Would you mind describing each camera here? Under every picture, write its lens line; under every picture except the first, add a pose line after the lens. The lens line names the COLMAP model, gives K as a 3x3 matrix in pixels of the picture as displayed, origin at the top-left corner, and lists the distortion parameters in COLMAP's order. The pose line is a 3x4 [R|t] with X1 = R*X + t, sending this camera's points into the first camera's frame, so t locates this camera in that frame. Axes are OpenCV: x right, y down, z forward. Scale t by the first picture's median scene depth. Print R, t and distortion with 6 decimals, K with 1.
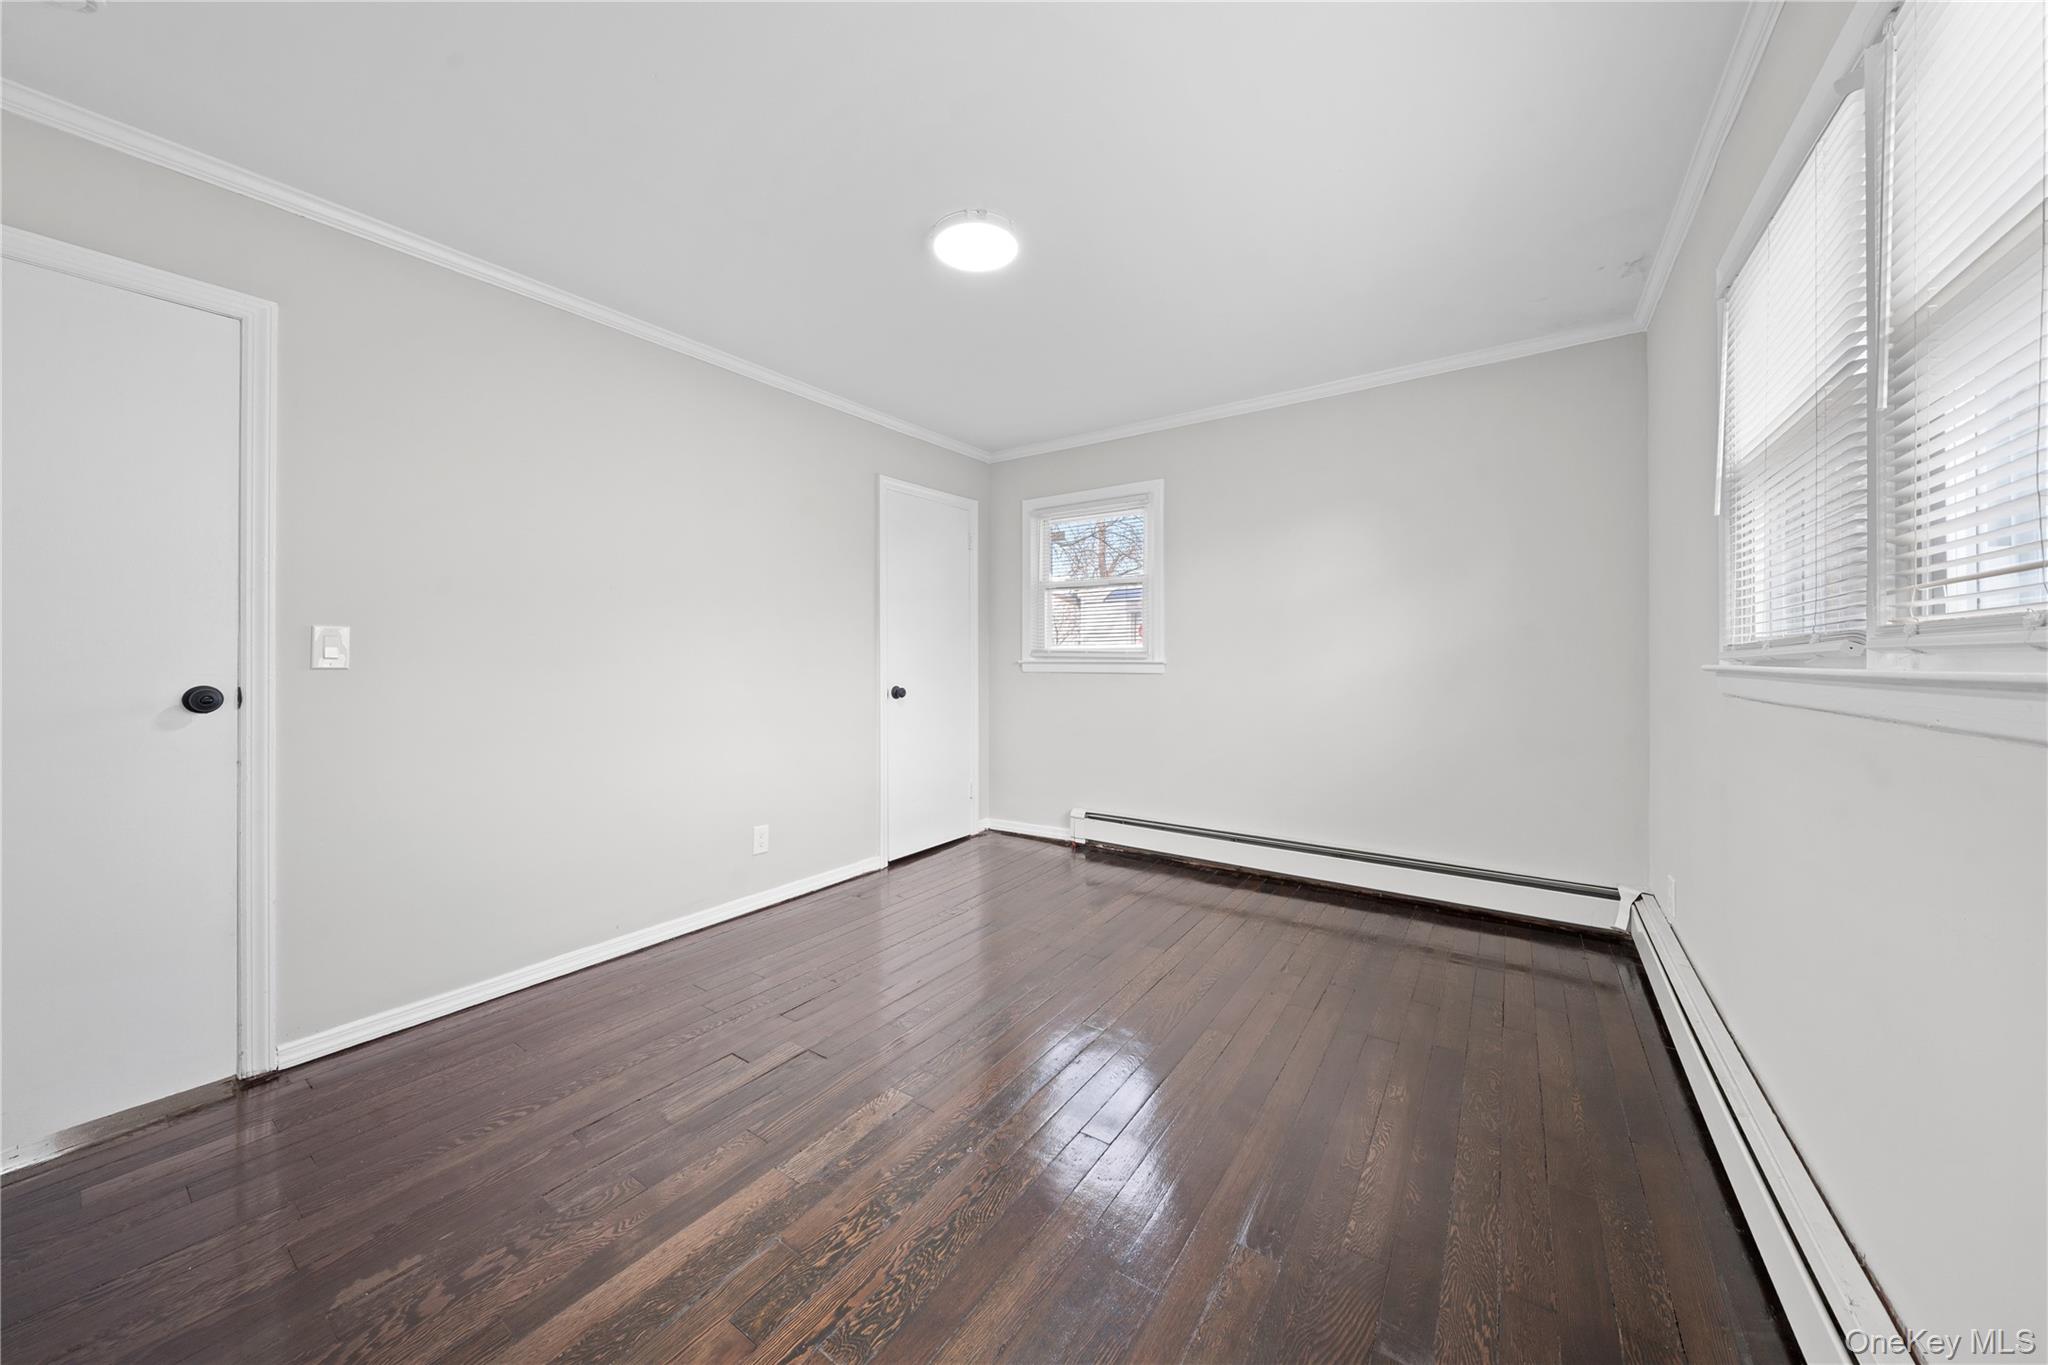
lens RADIAL K [[702.9, 0, 1022.7], [0, 702.9, 661.4], [0, 0, 1]] dist [-0.000285, 0.000131]
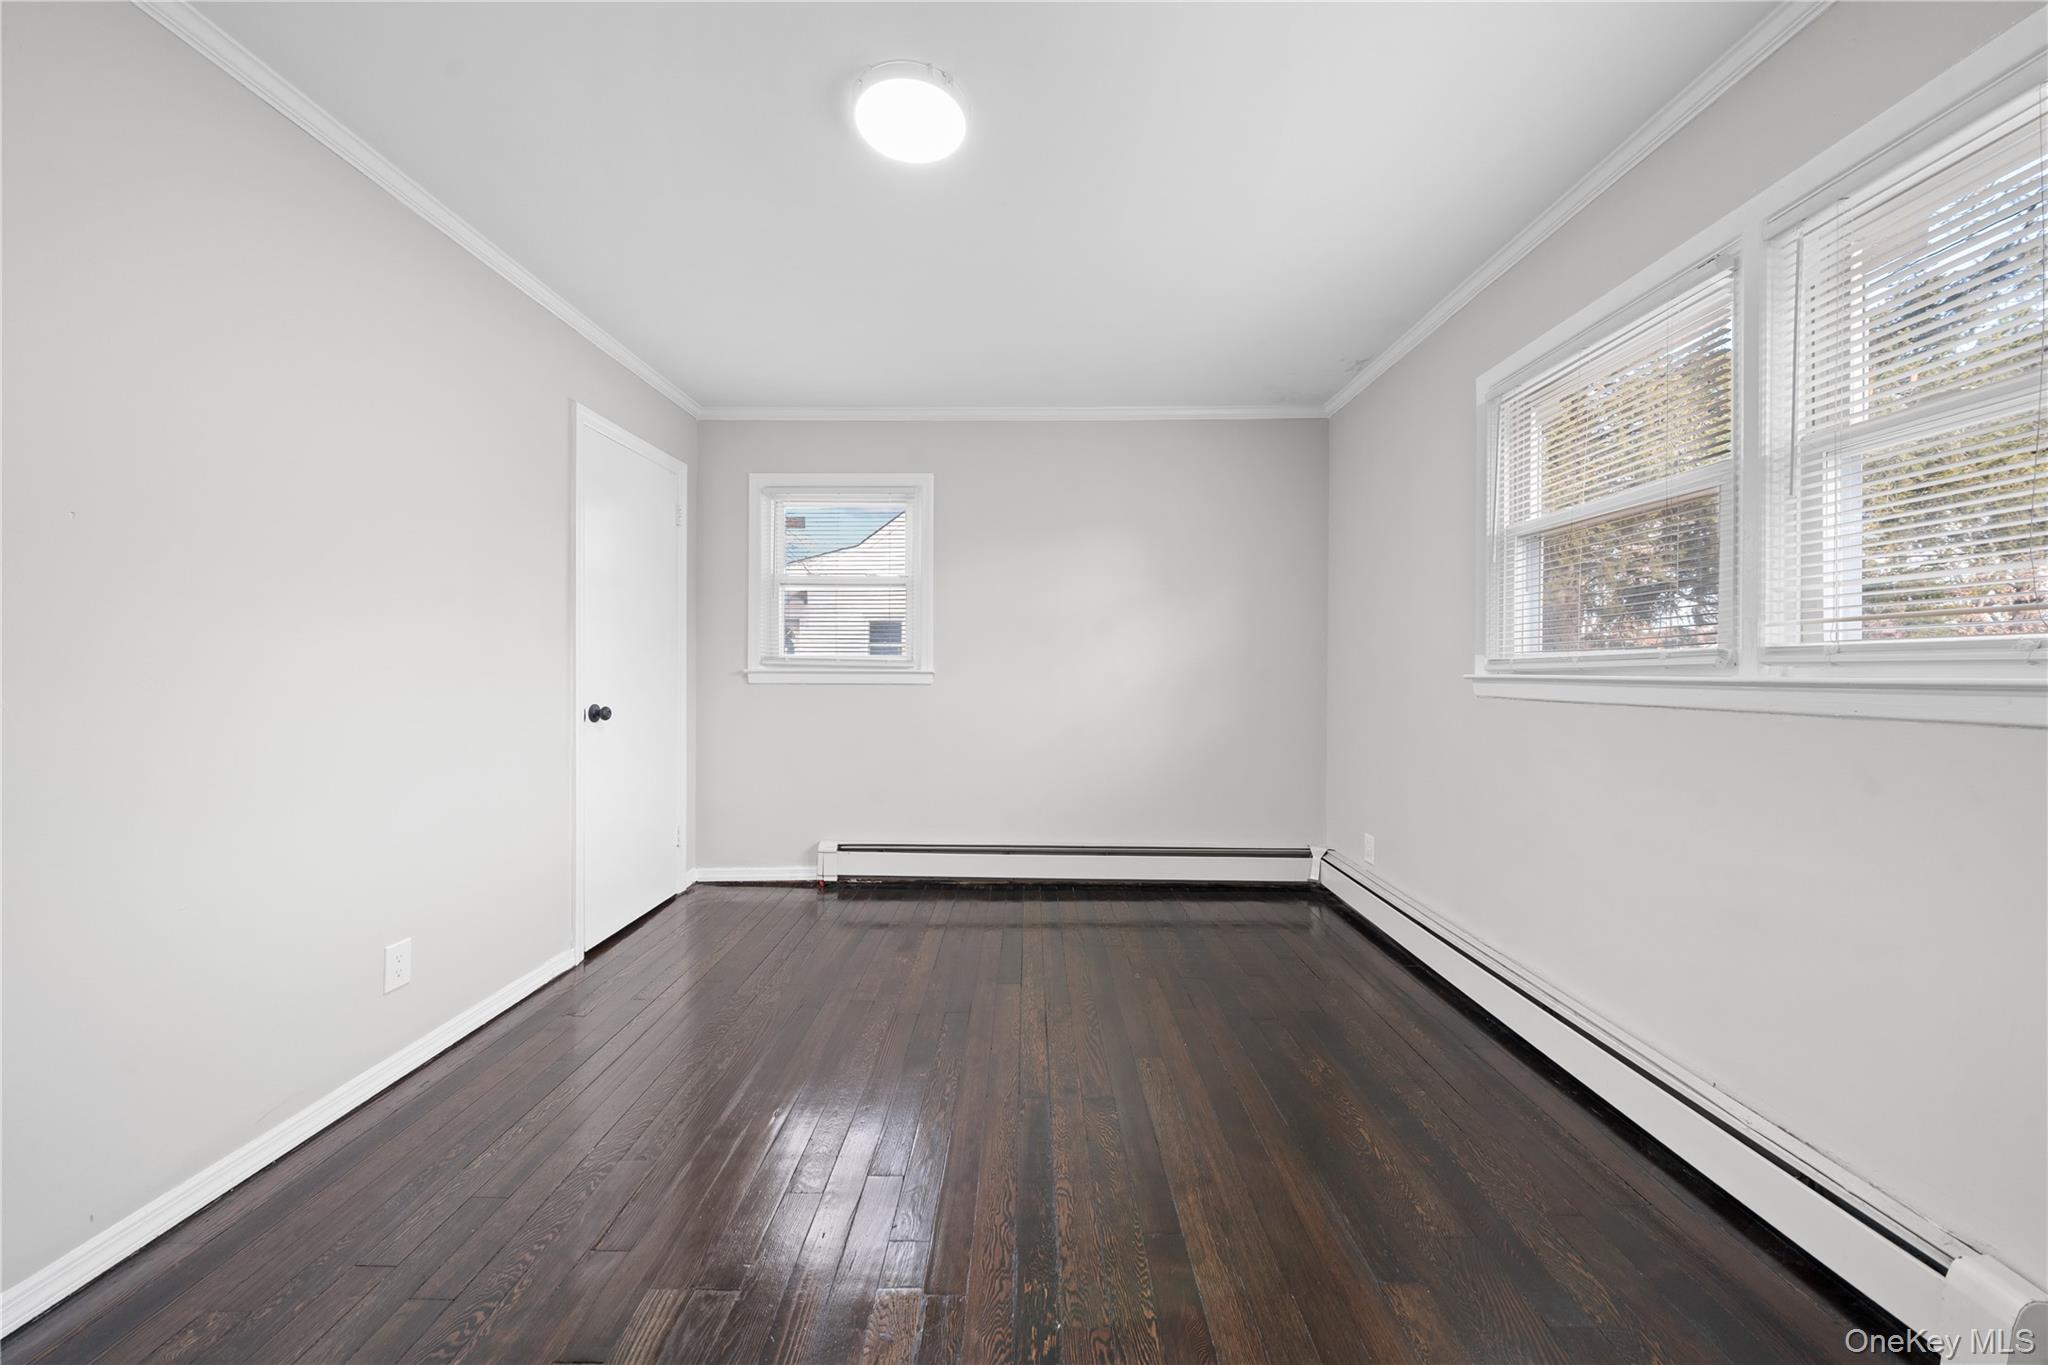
lens RADIAL K [[698.1, 0, 1020.3], [0, 698.1, 672.8], [0, 0, 1]] dist [-0.001129, -0.000235]
pose [[0.829931, 0.000455, 0.557866, -0.228167], [-0.001935, 0.999996, 0.002063, 0.000819], [-0.557863, -0.002792, 0.829928, 0.179399]]
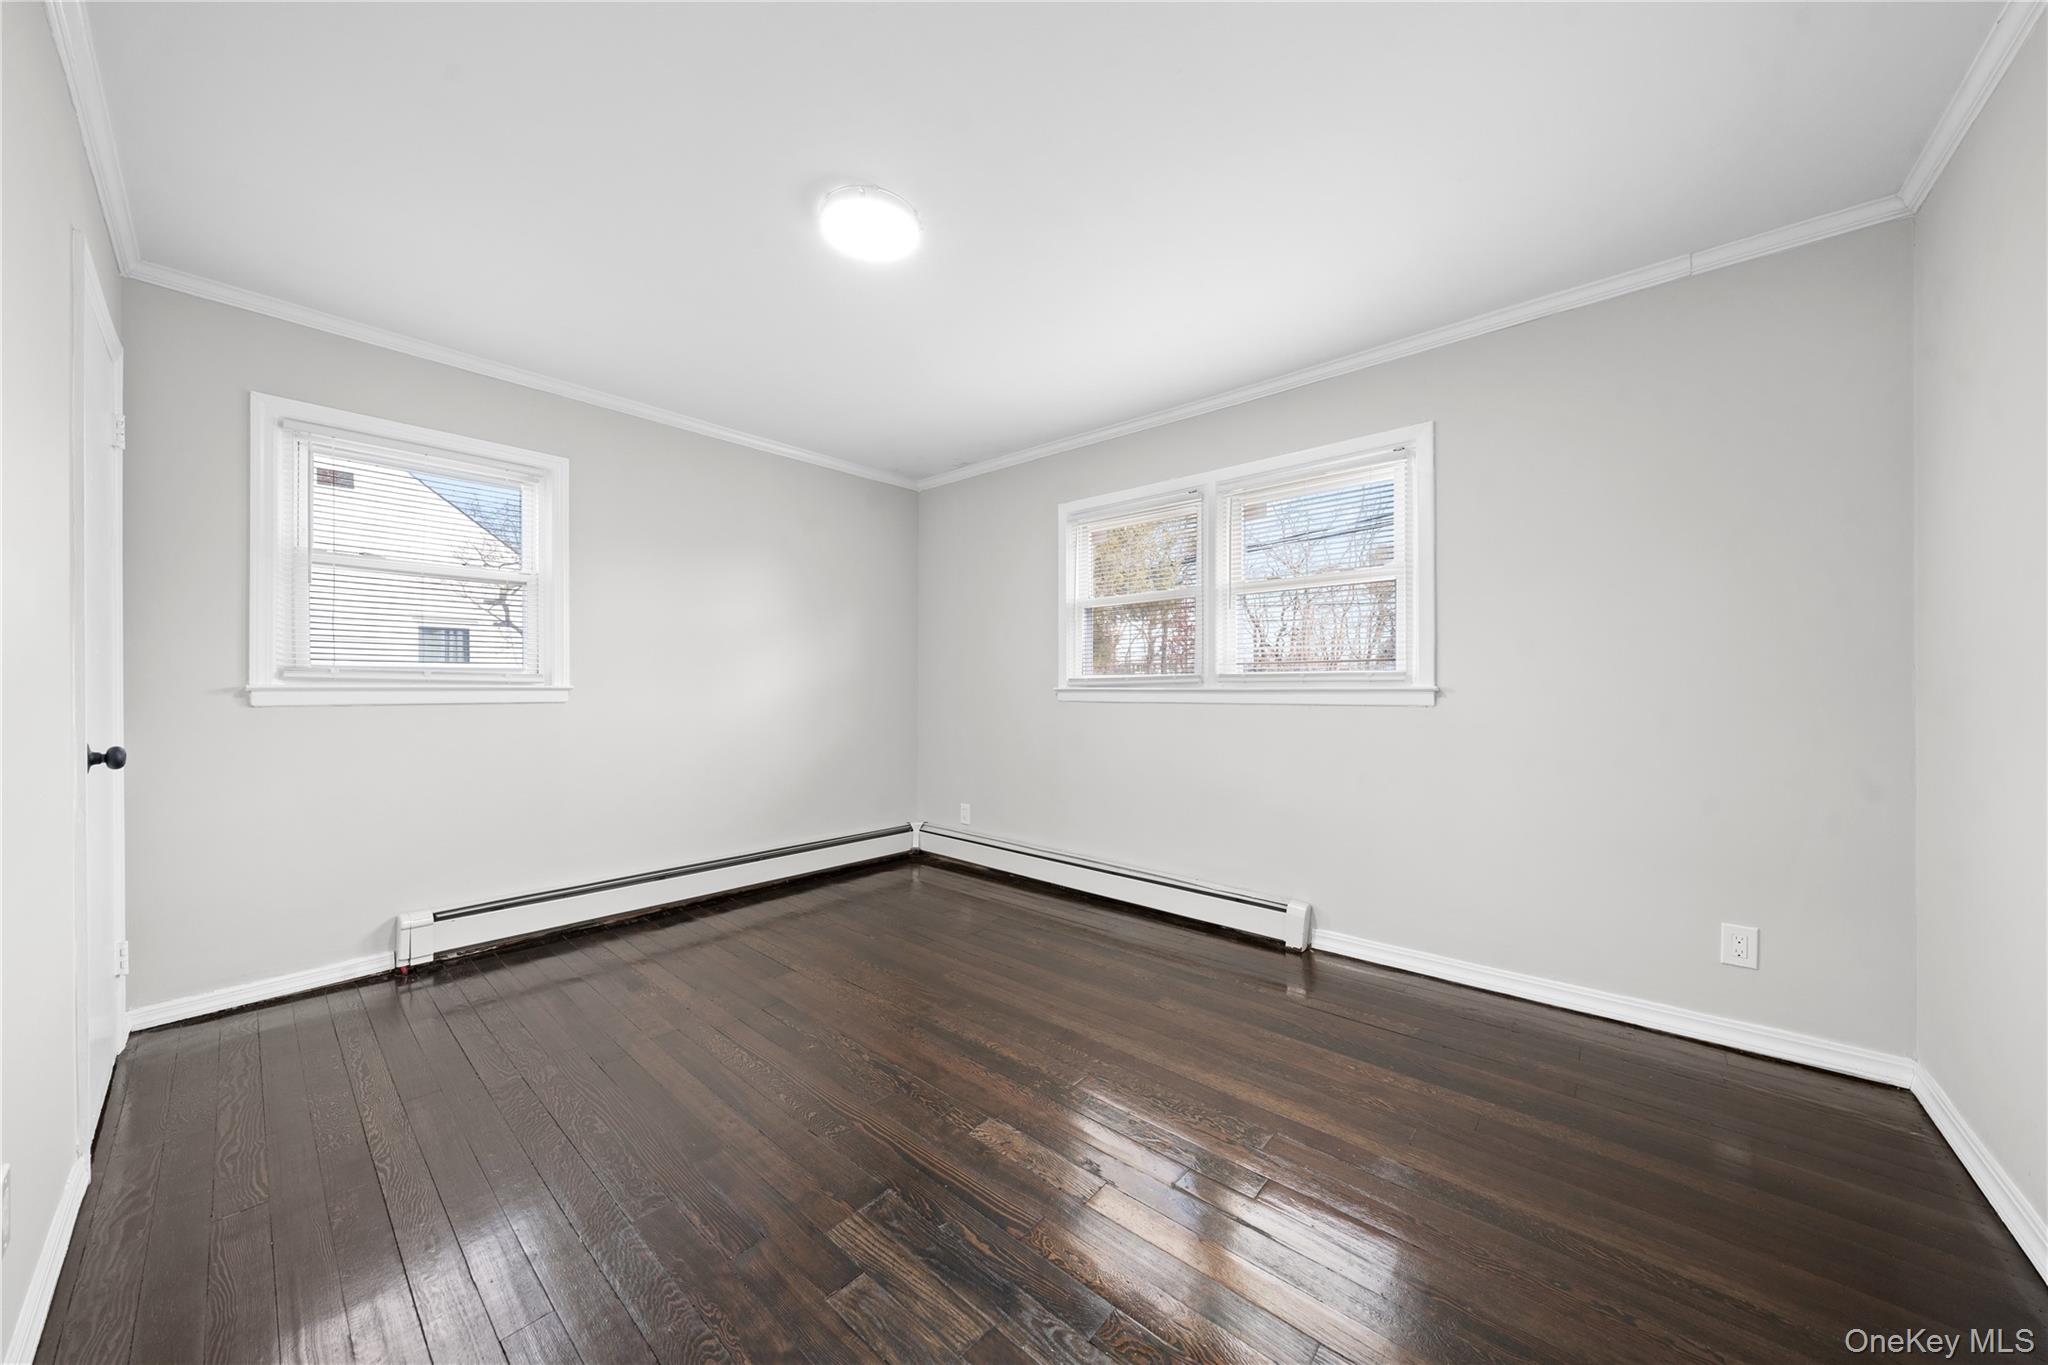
lens RADIAL K [[693.4, 0, 1023.3], [0, 693.4, 693.5], [0, 0, 1]] dist [-0.001389, -0.000163]
pose [[0.117099, -0.008374, 0.993085, -0.553688], [0.003093, 0.999963, 0.008068, 0.003198], [-0.993115, 0.002127, 0.117120, 0.411053]]
